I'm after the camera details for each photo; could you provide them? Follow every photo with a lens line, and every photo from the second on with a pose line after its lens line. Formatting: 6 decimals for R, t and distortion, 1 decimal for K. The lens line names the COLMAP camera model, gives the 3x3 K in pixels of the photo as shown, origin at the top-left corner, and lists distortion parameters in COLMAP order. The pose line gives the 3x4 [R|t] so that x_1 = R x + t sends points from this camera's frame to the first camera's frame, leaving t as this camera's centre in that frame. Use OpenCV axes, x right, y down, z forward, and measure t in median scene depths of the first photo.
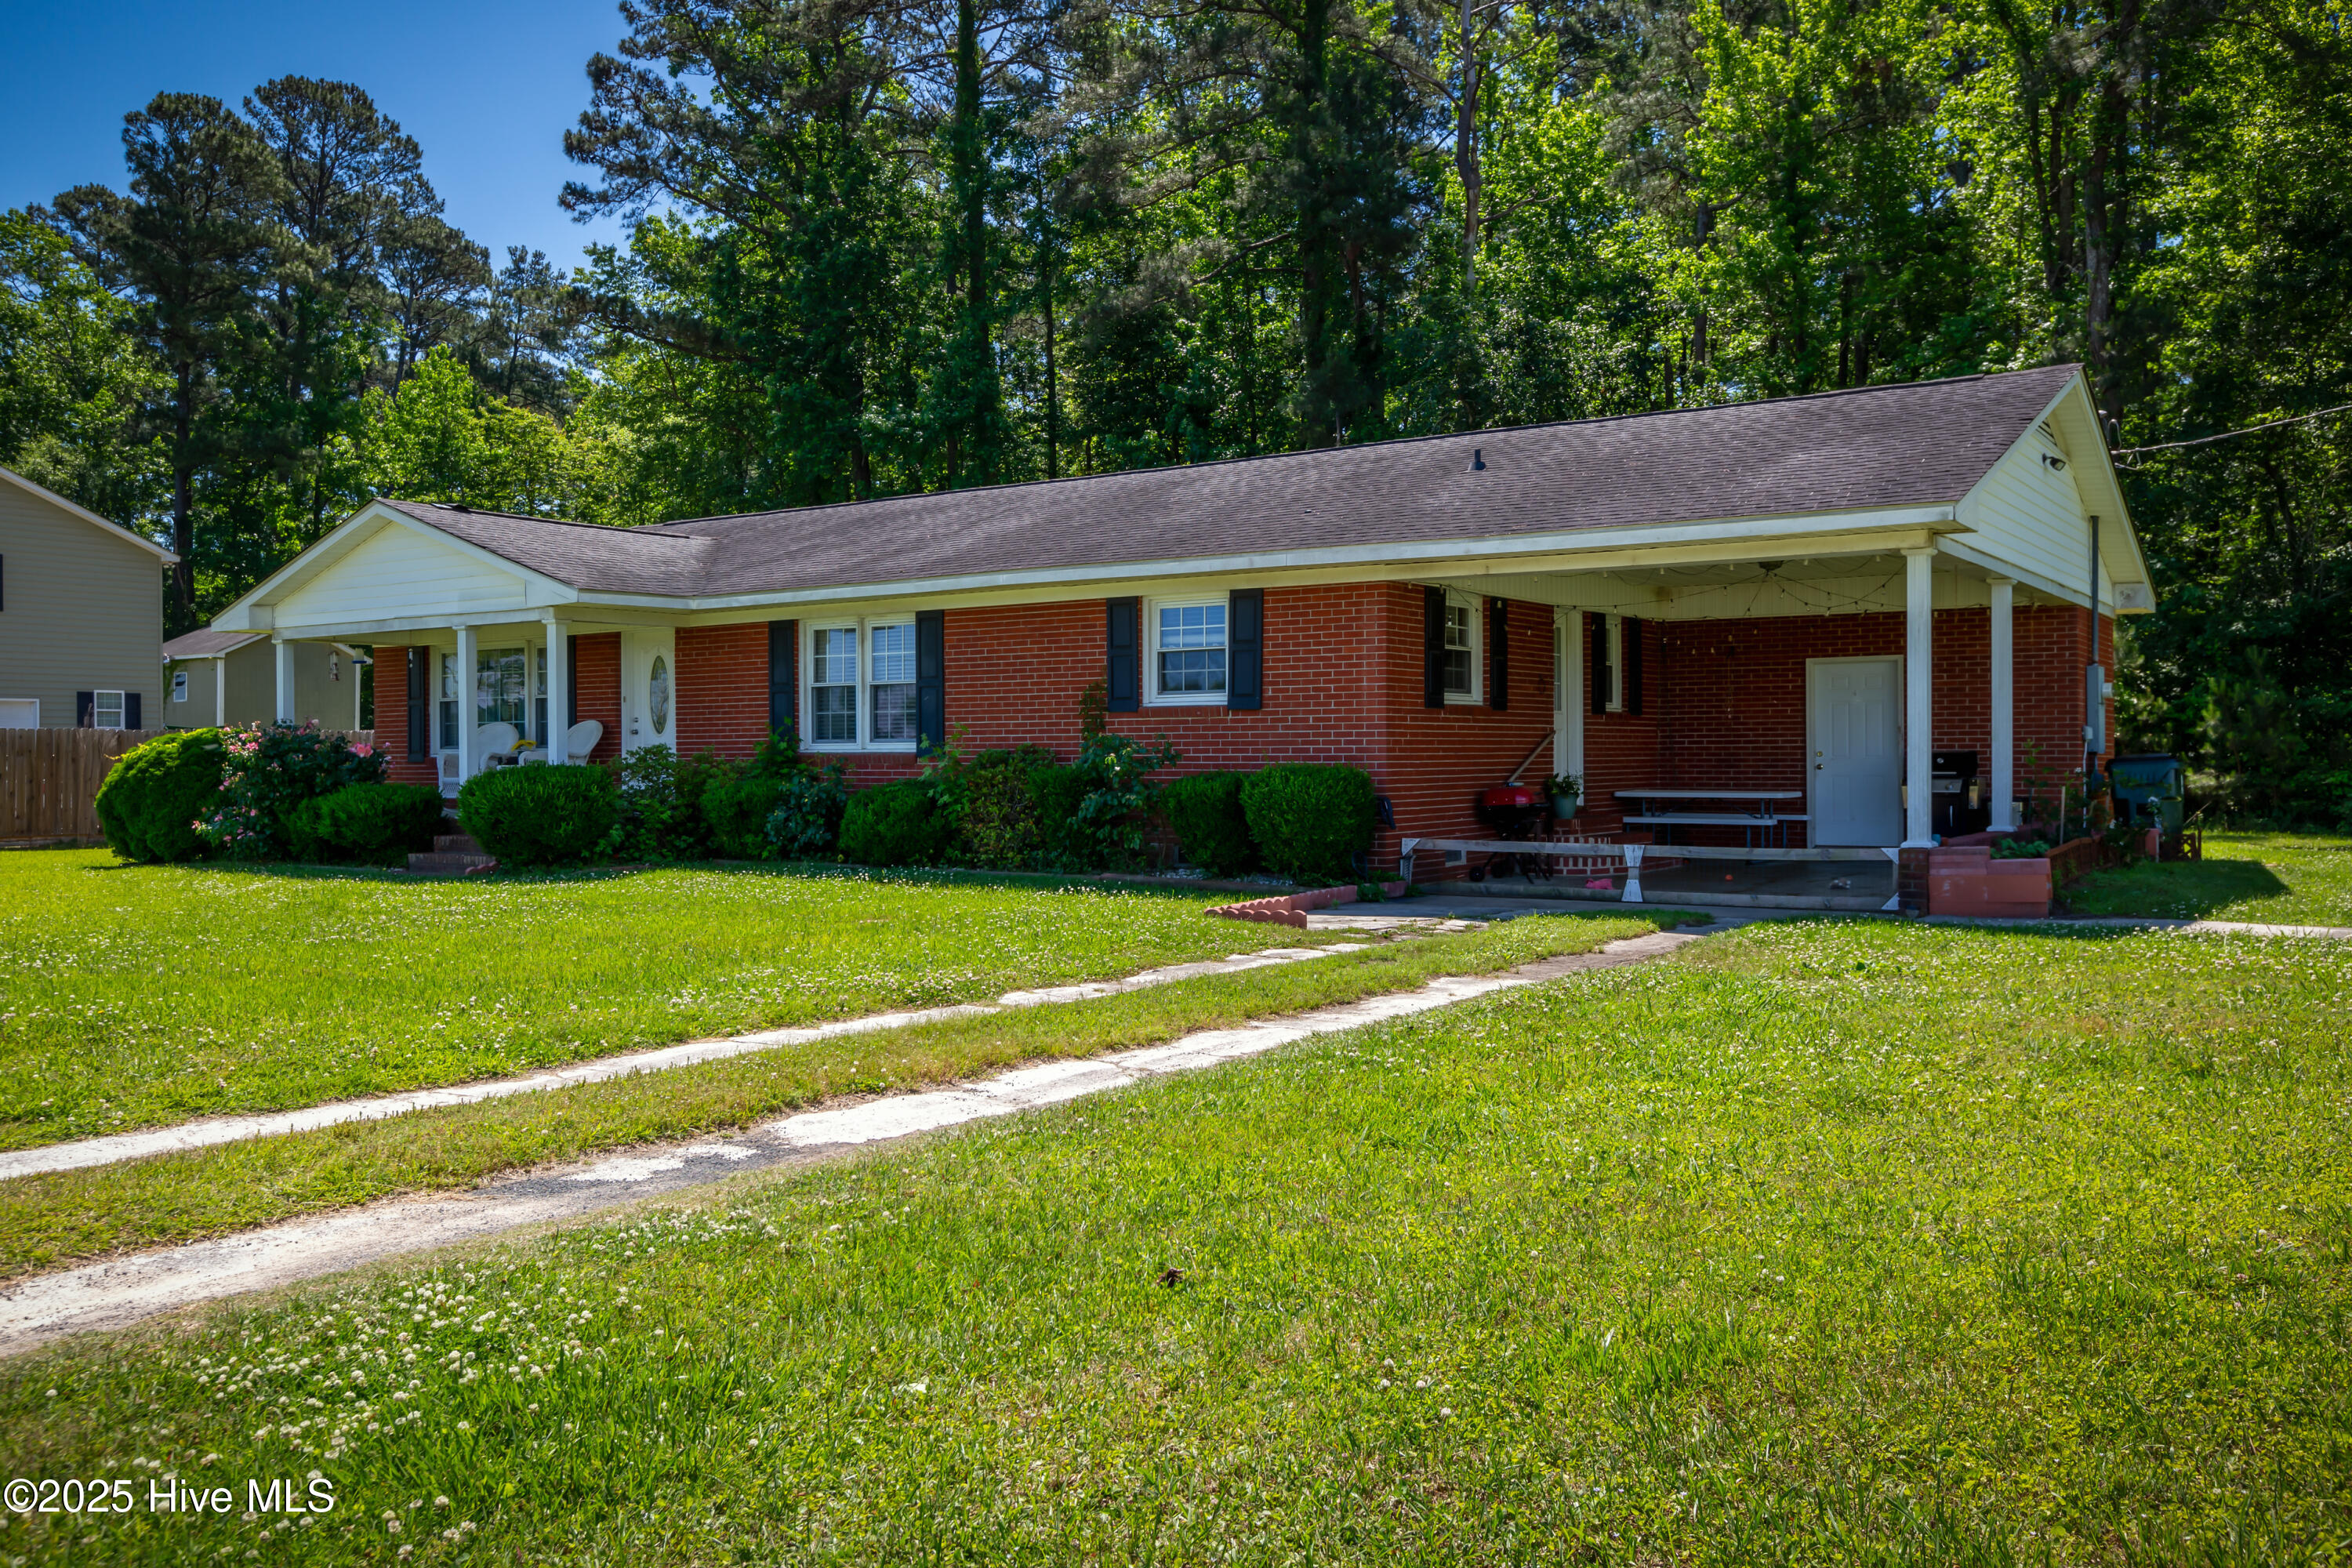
lens RADIAL K [[1910.9, 0, 1176.0], [0, 1910.9, 784.0], [0, 0, 1]] dist [0.000207, 0.001123]
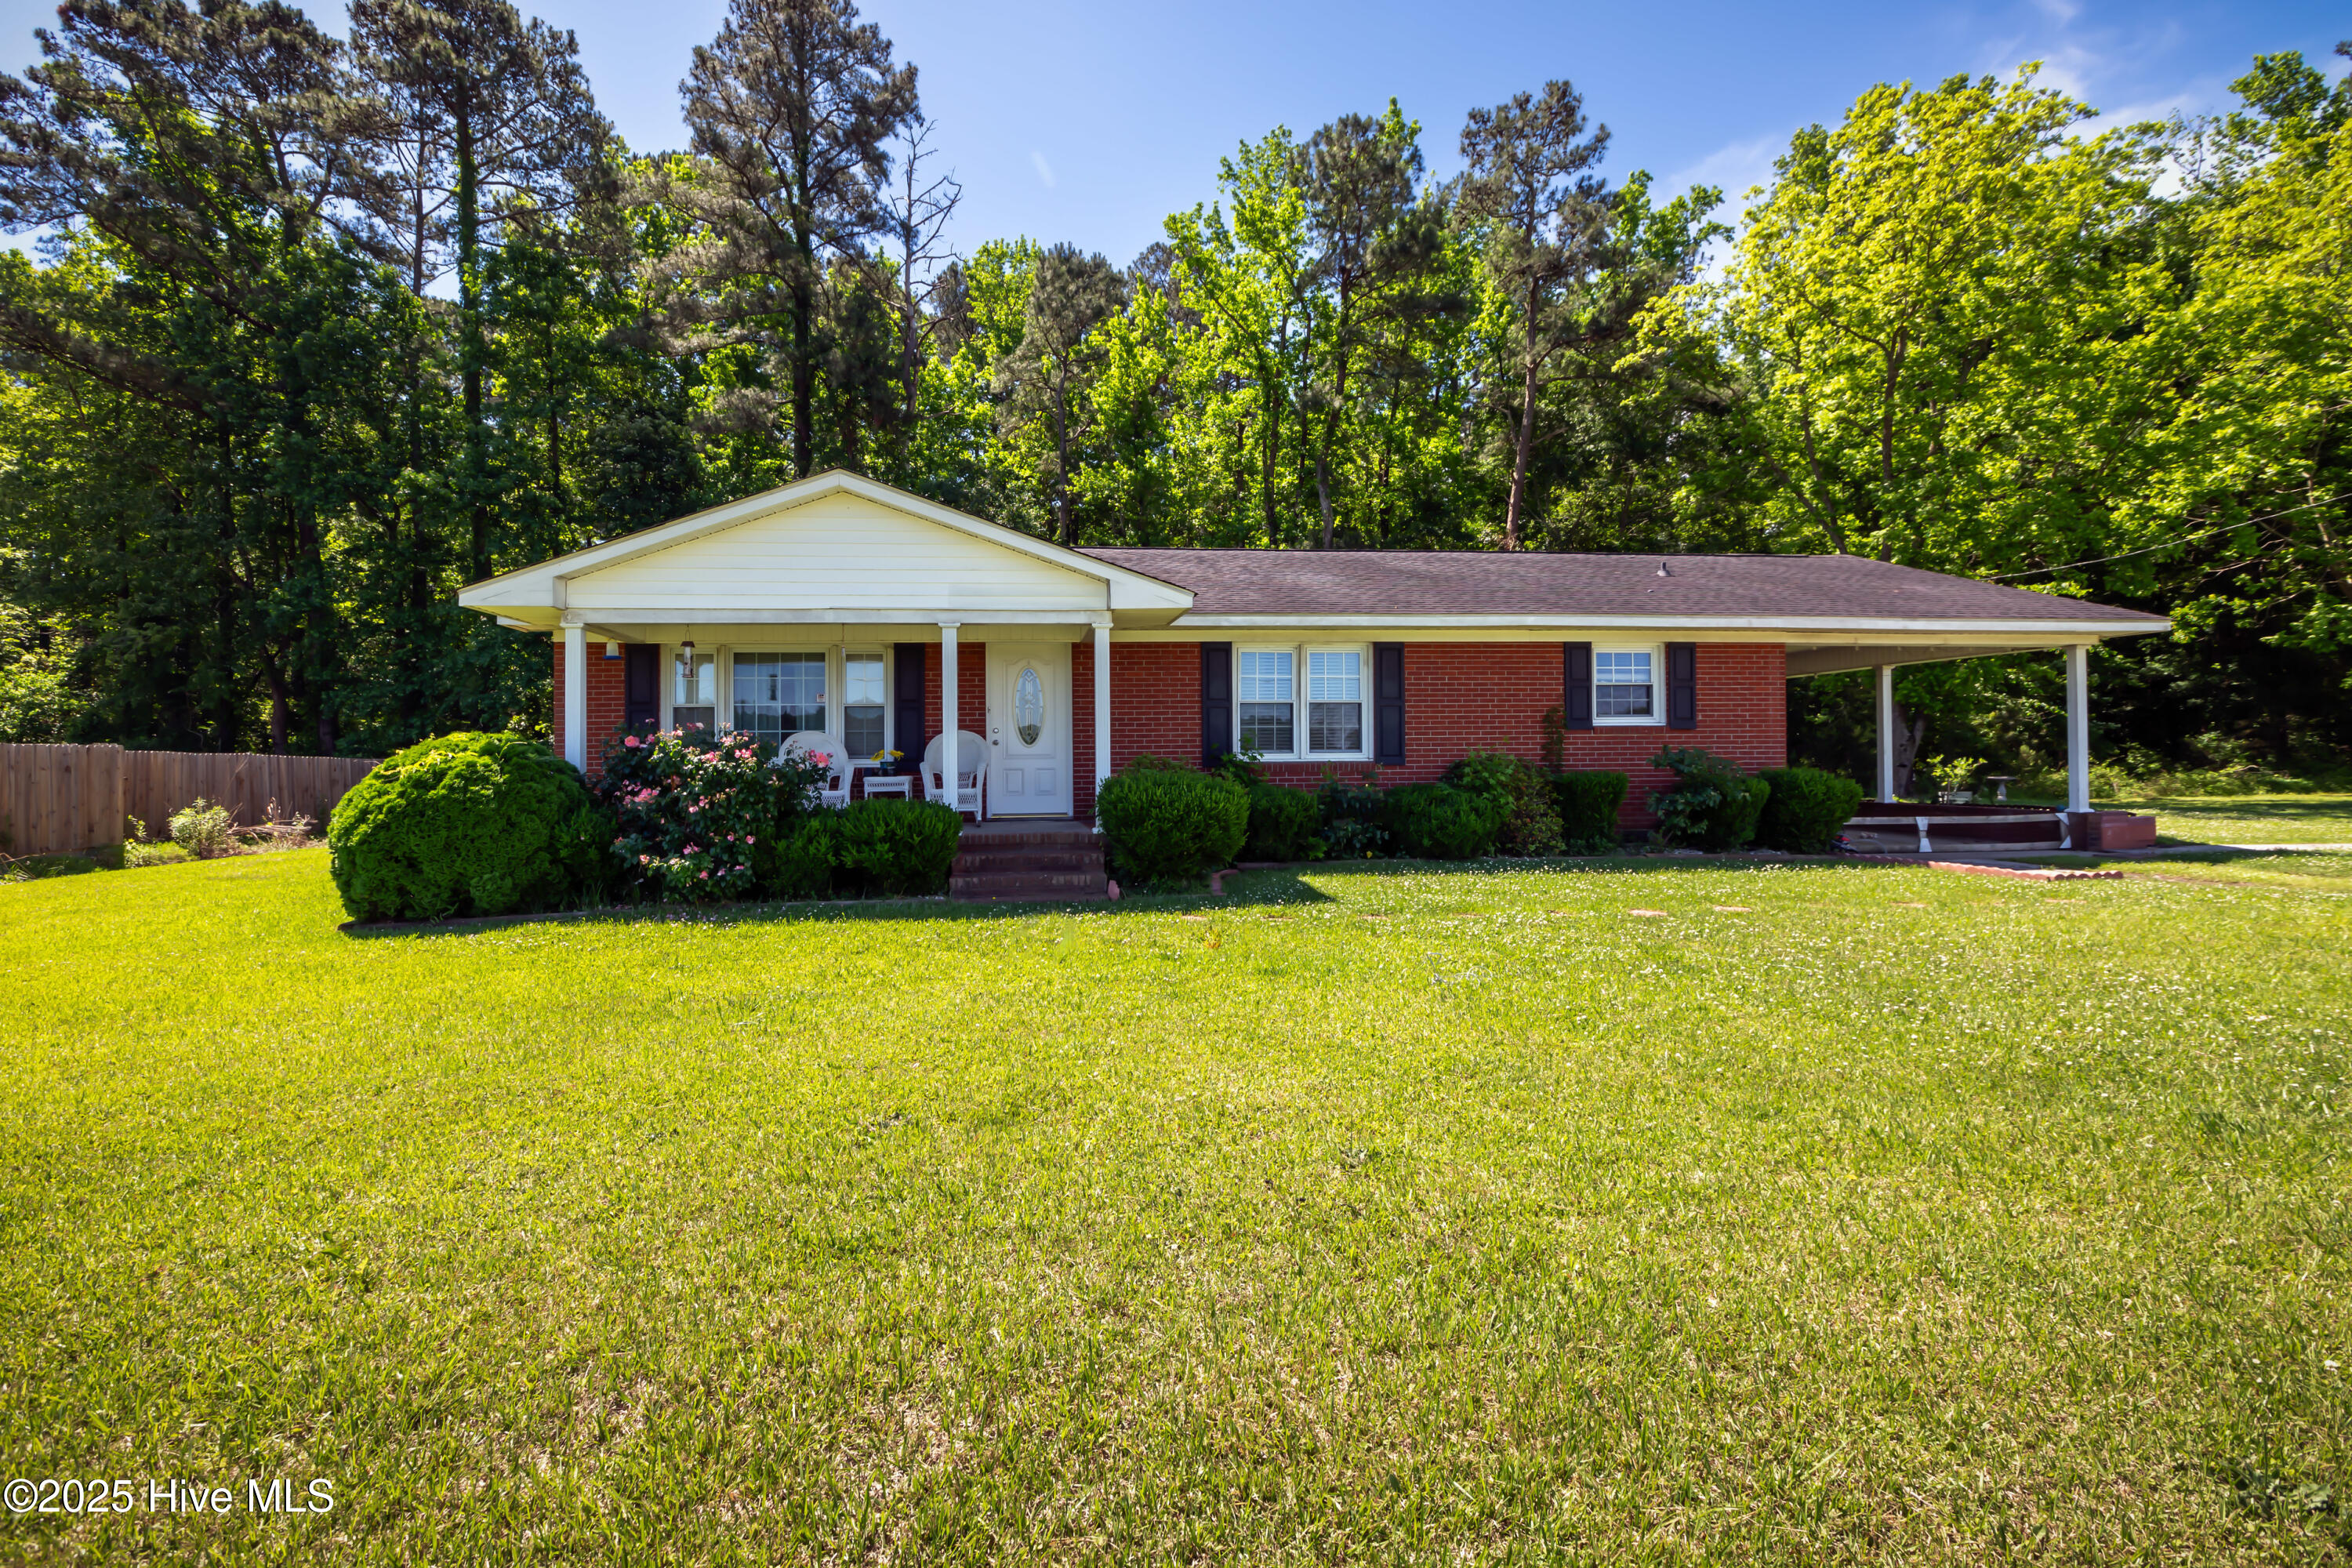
lens RADIAL K [[1078.8, 0, 1131.7], [0, 1078.8, 754.7], [0, 0, 1]] dist [-0.000882, 0.001040]
pose [[0.755733, 0.003598, 0.654870, -0.335051], [0.014631, 0.999643, -0.022376, -0.003989], [-0.654716, 0.026492, 0.755410, 0.292501]]
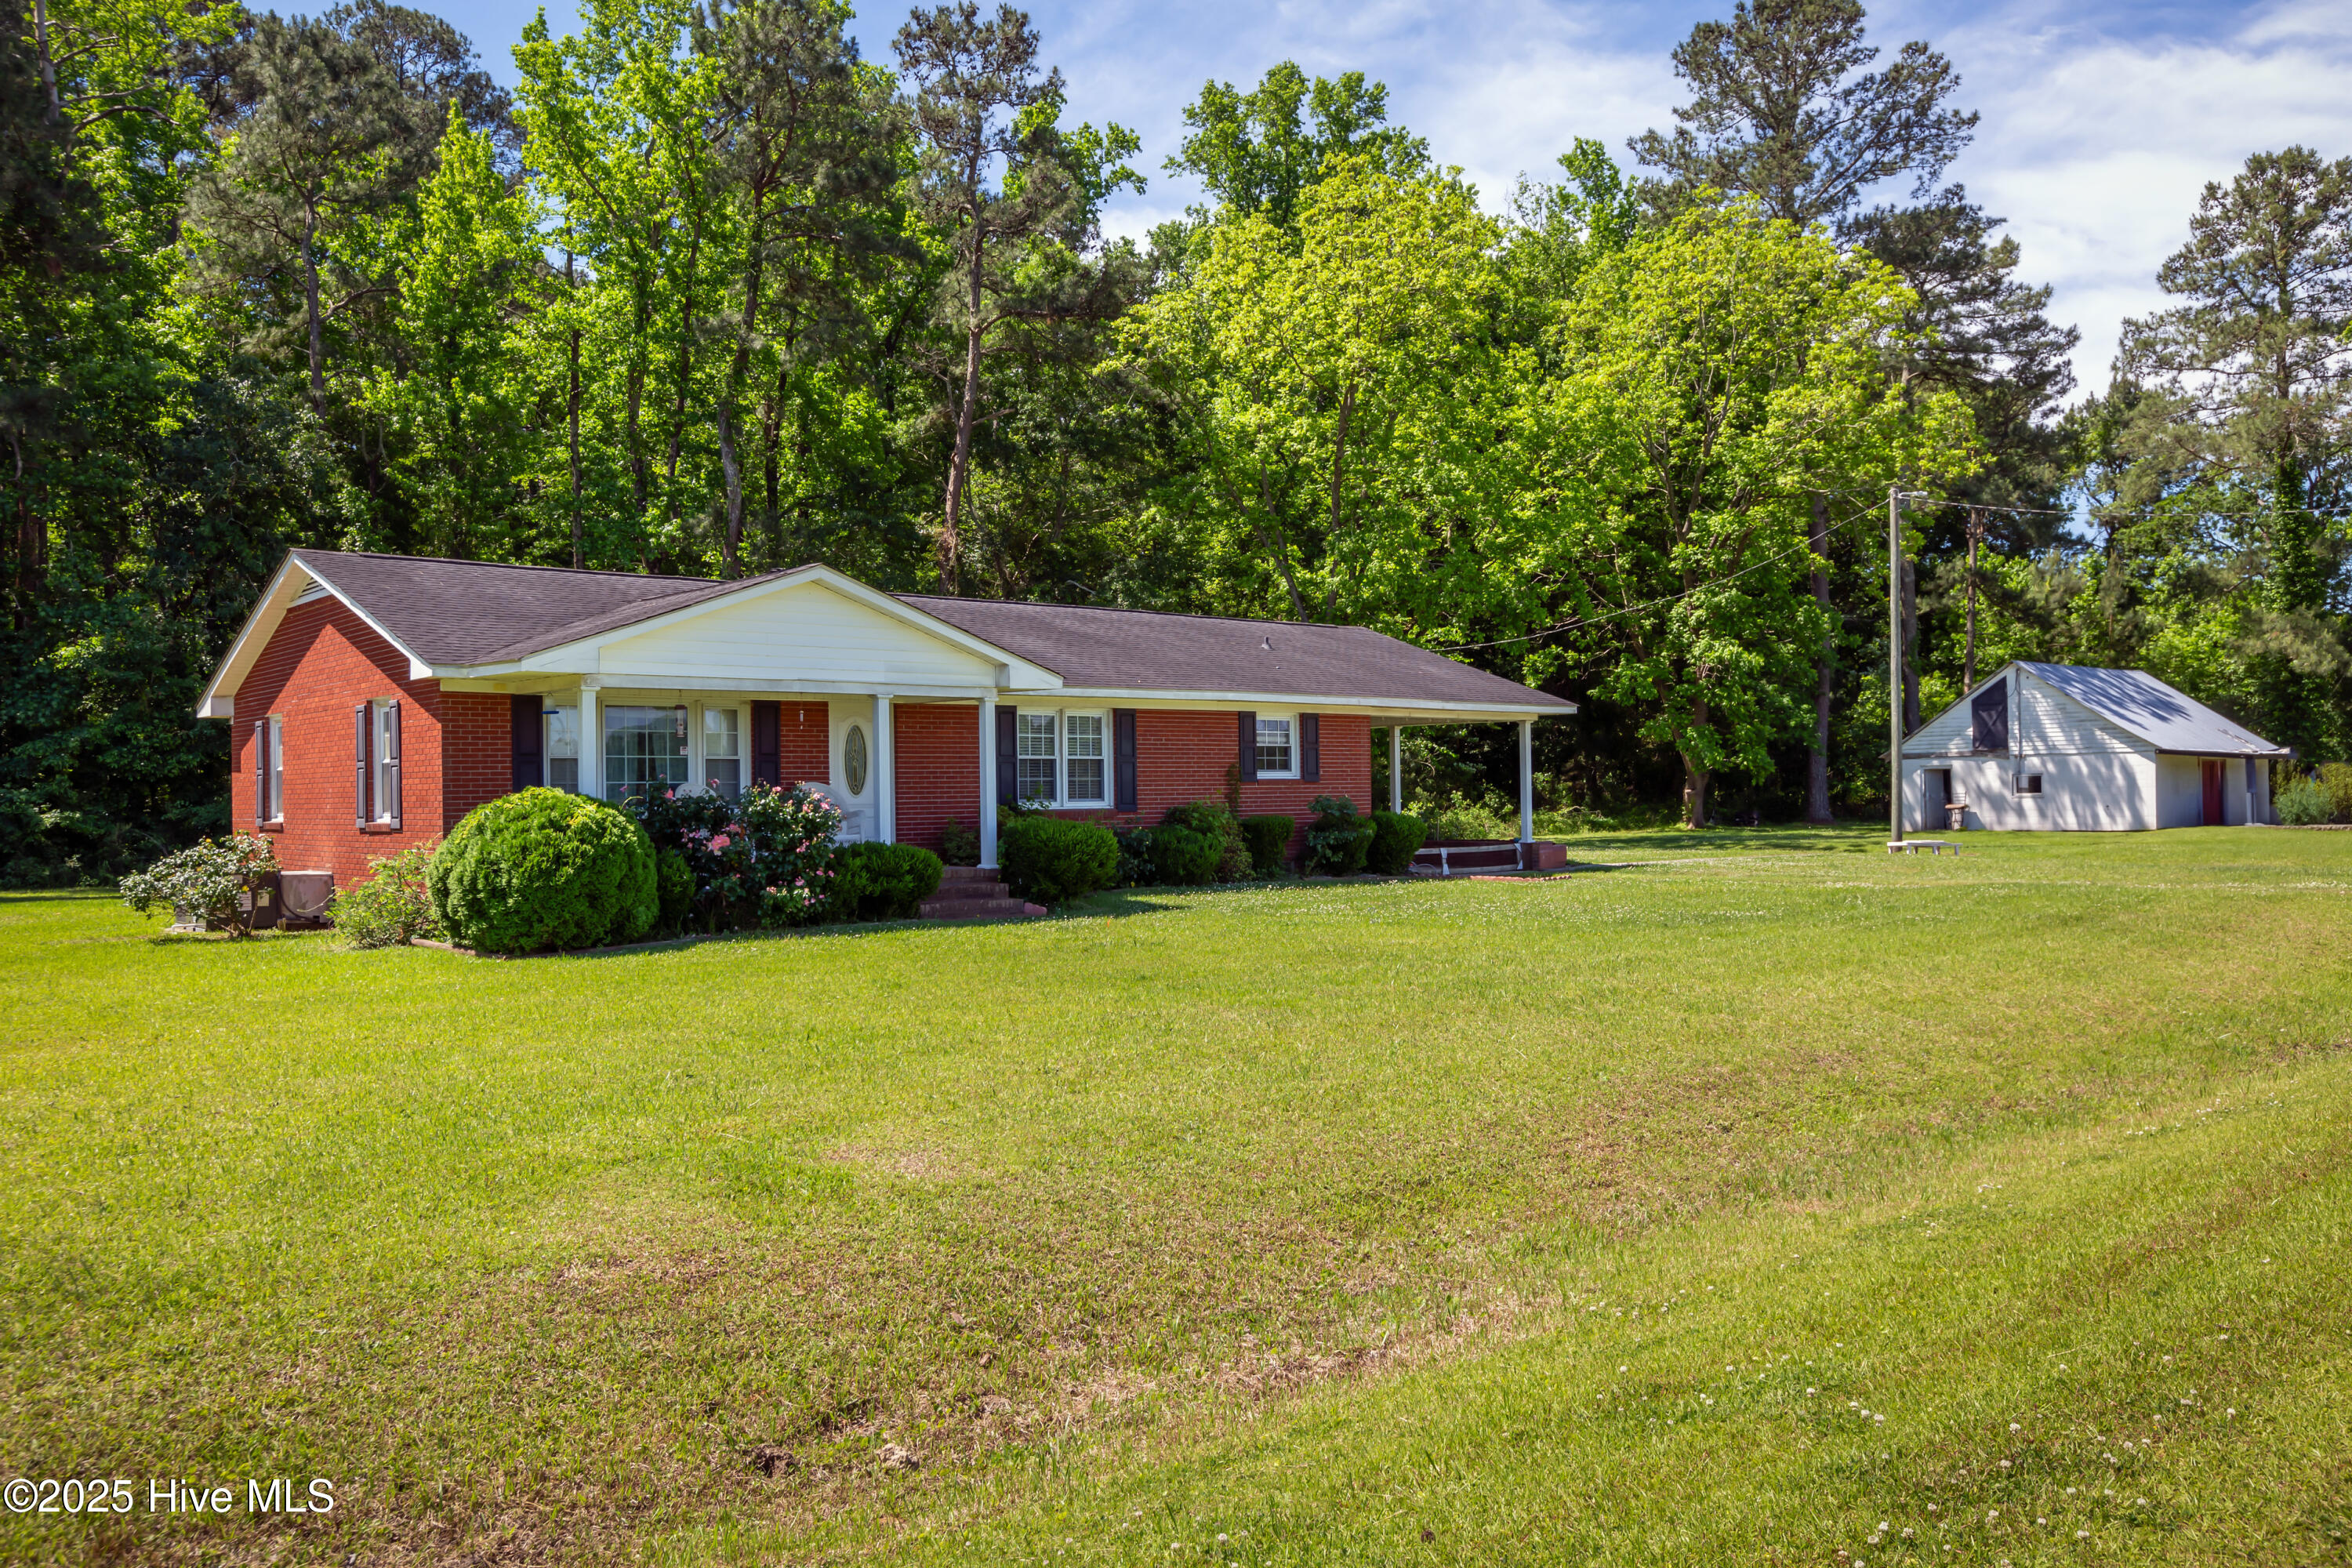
lens RADIAL K [[1780.2, 0, 1207.9], [0, 1780.2, 789.2], [0, 0, 1]] dist [0.007200, -0.007100]
pose [[0.235411, 0.005351, 0.971881, -0.678747], [0.026610, 0.999574, -0.011949, -0.006544], [-0.971531, 0.028675, 0.235169, 0.308341]]
